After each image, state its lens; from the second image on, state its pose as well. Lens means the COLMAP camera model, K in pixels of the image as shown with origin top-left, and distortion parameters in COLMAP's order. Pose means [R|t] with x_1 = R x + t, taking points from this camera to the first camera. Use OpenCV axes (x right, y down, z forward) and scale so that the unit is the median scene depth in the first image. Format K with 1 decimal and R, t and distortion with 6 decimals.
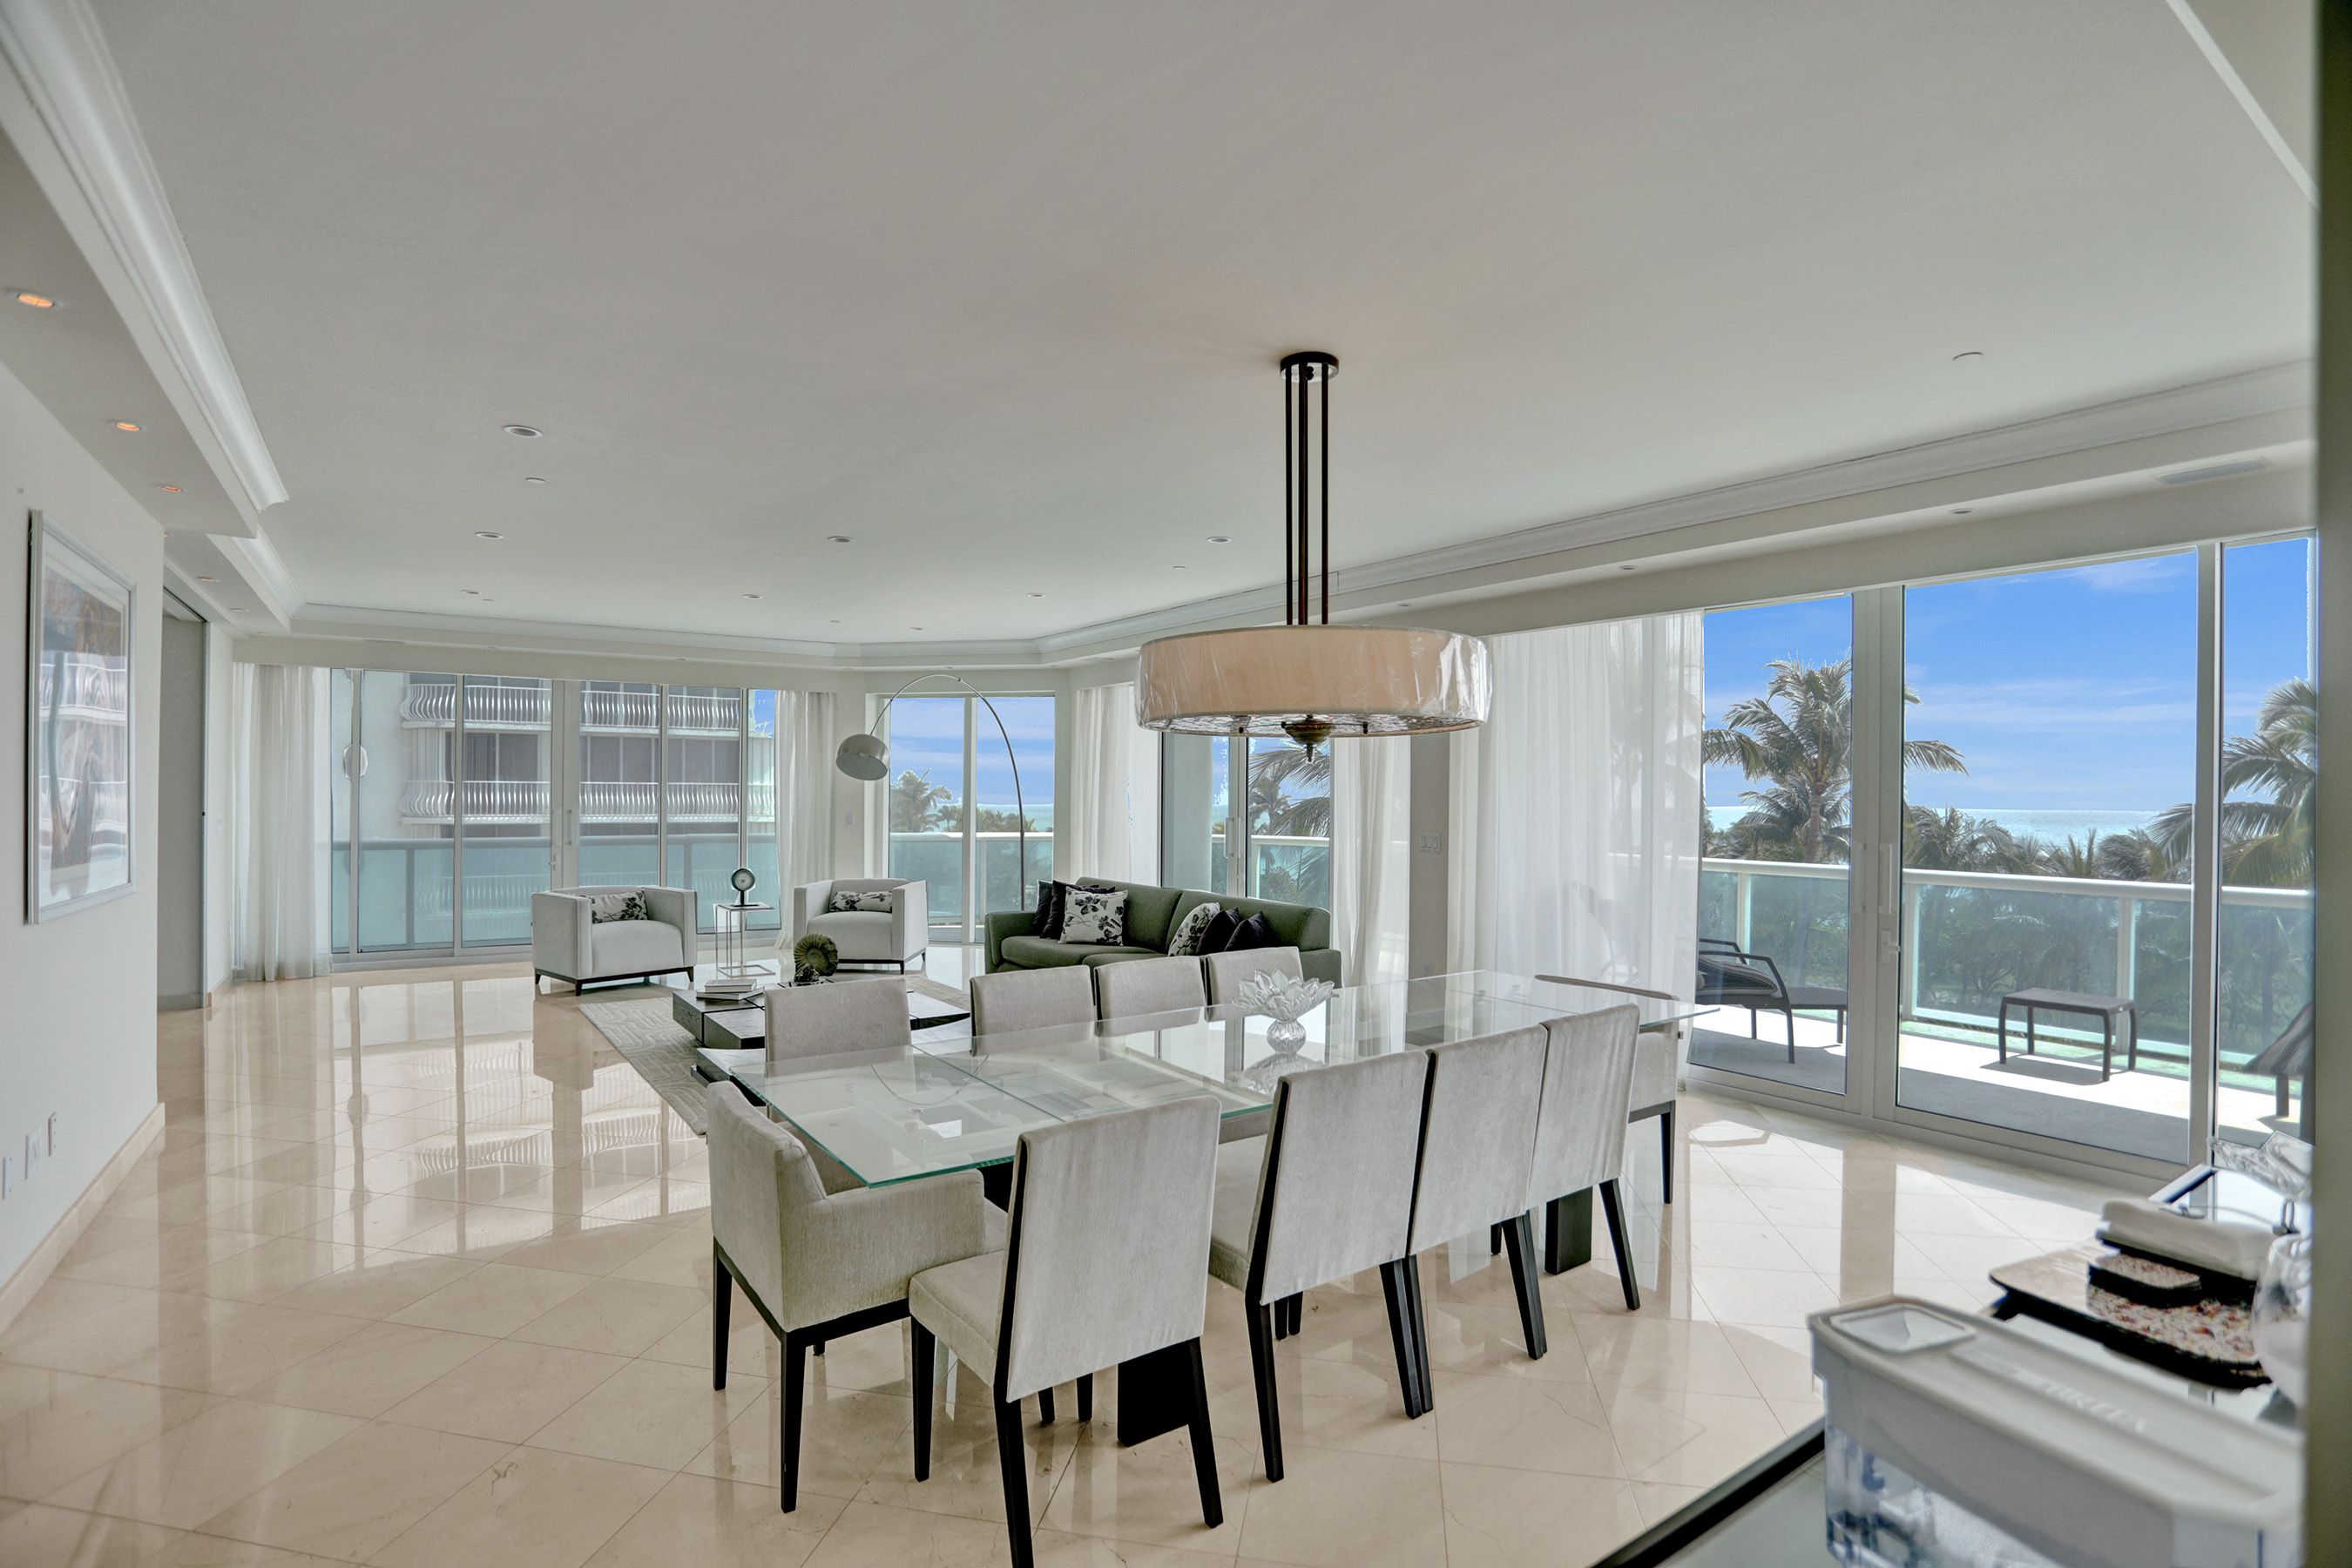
lens RADIAL K [[1121.6, 0, 1144.8], [0, 1121.6, 781.7], [0, 0, 1]] dist [-0.031087, 0.000369]
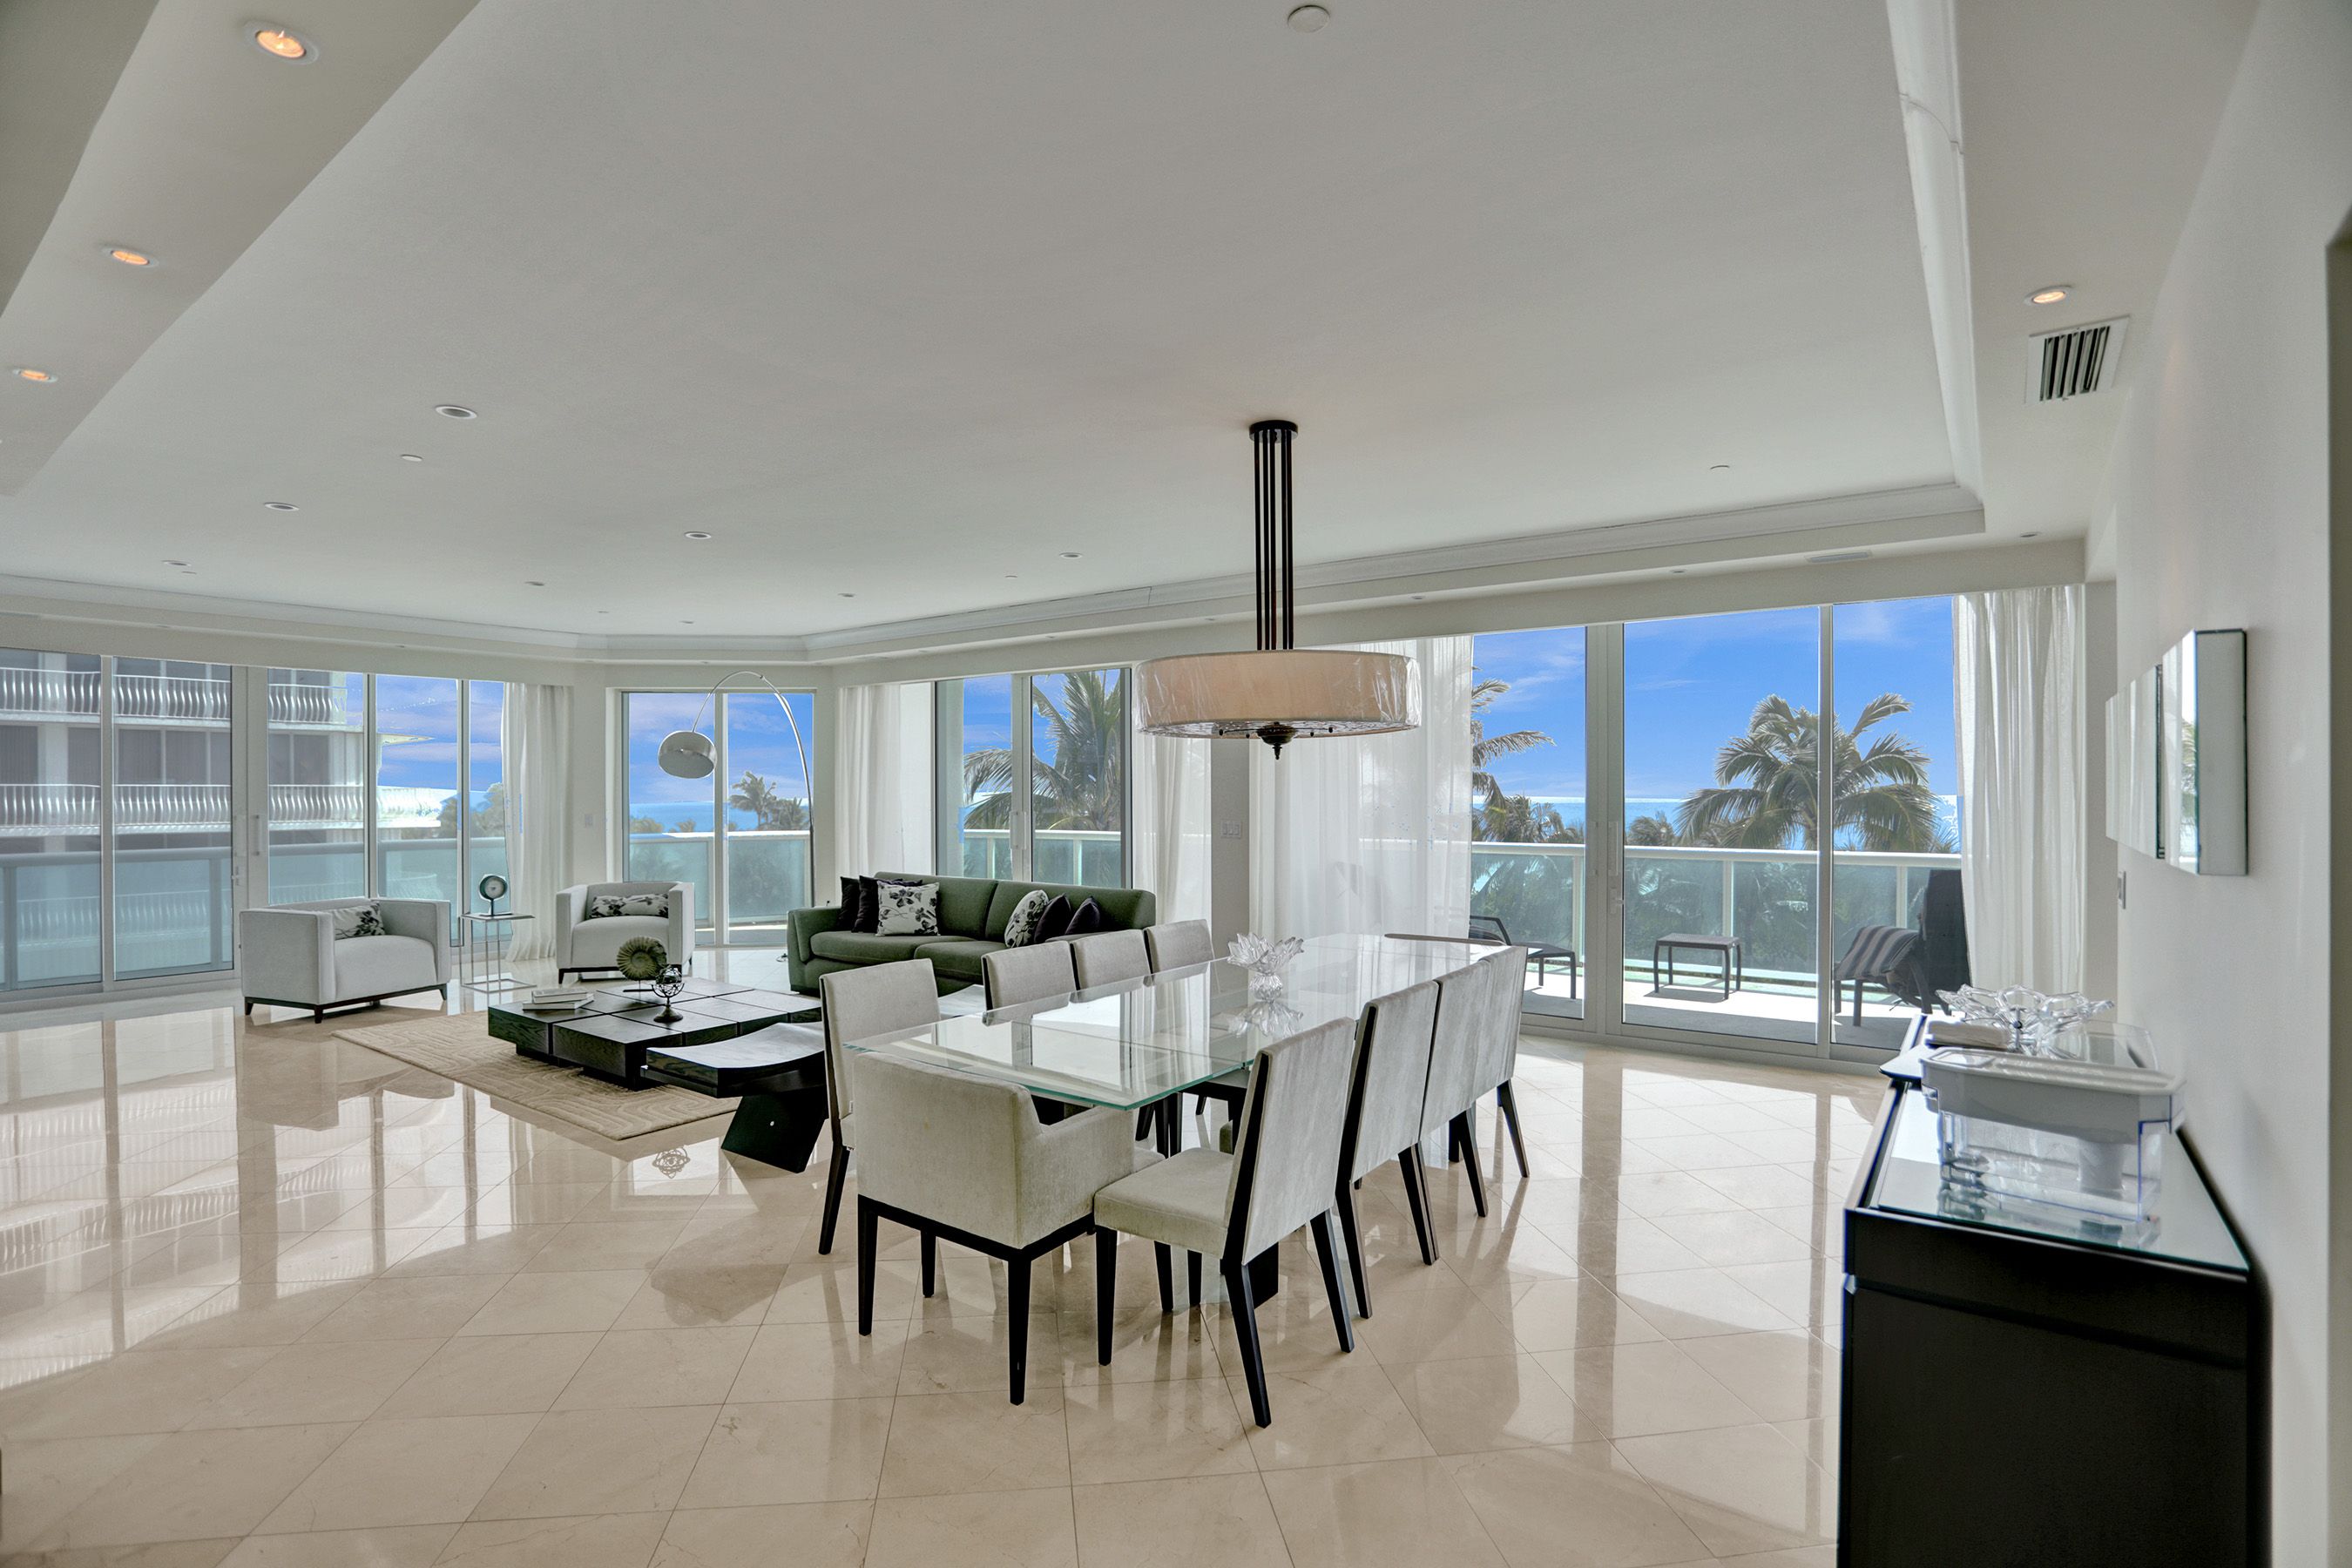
lens RADIAL K [[1123.2, 0, 1123.6], [0, 1123.2, 772.8], [0, 0, 1]] dist [-0.019315, -0.000043]
pose [[0.951431, -0.005014, 0.307821, -0.172410], [0.006498, 0.999972, -0.003795, -0.000277], [-0.307793, 0.005611, 0.951437, -0.048053]]
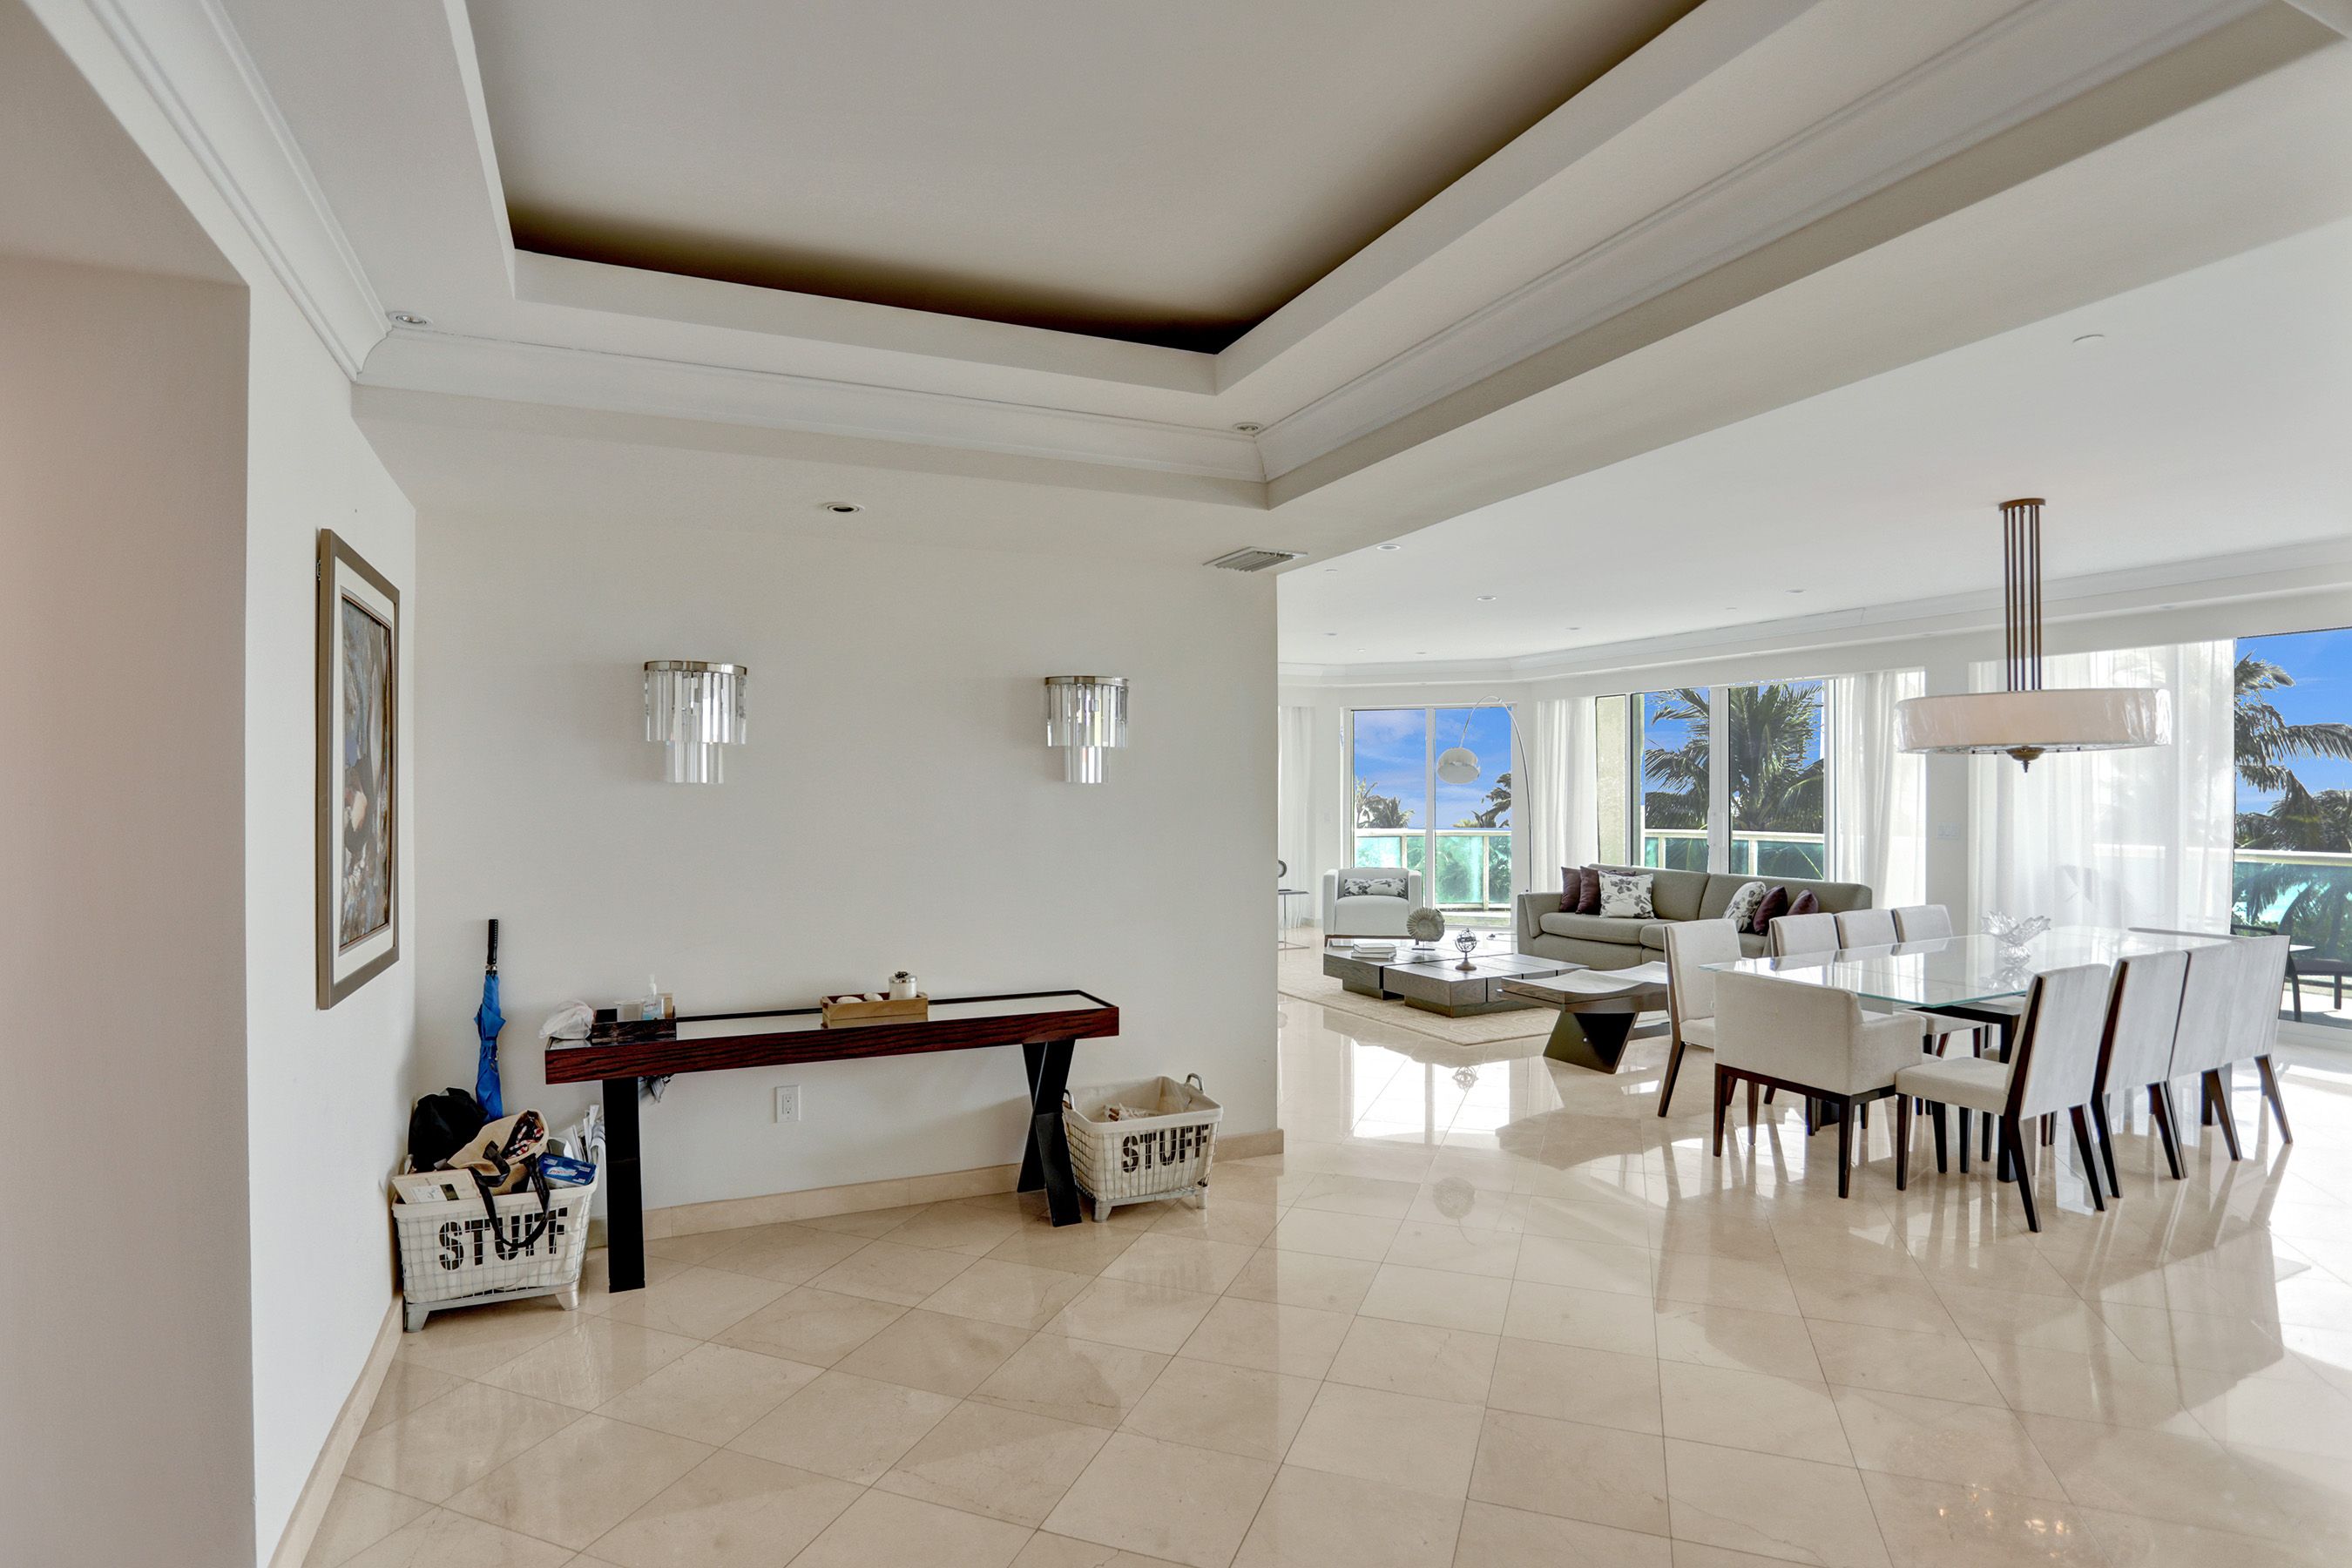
lens RADIAL K [[1169.0, 0, 1176.0], [0, 1169.0, 784.0], [0, 0, 1]] dist [-0.061691, 0.028367]
pose [[0.988827, -0.012342, -0.148555, -0.334193], [0.013040, 0.999908, 0.003725, -0.010575], [0.148495, -0.005620, 0.988897, -0.300293]]
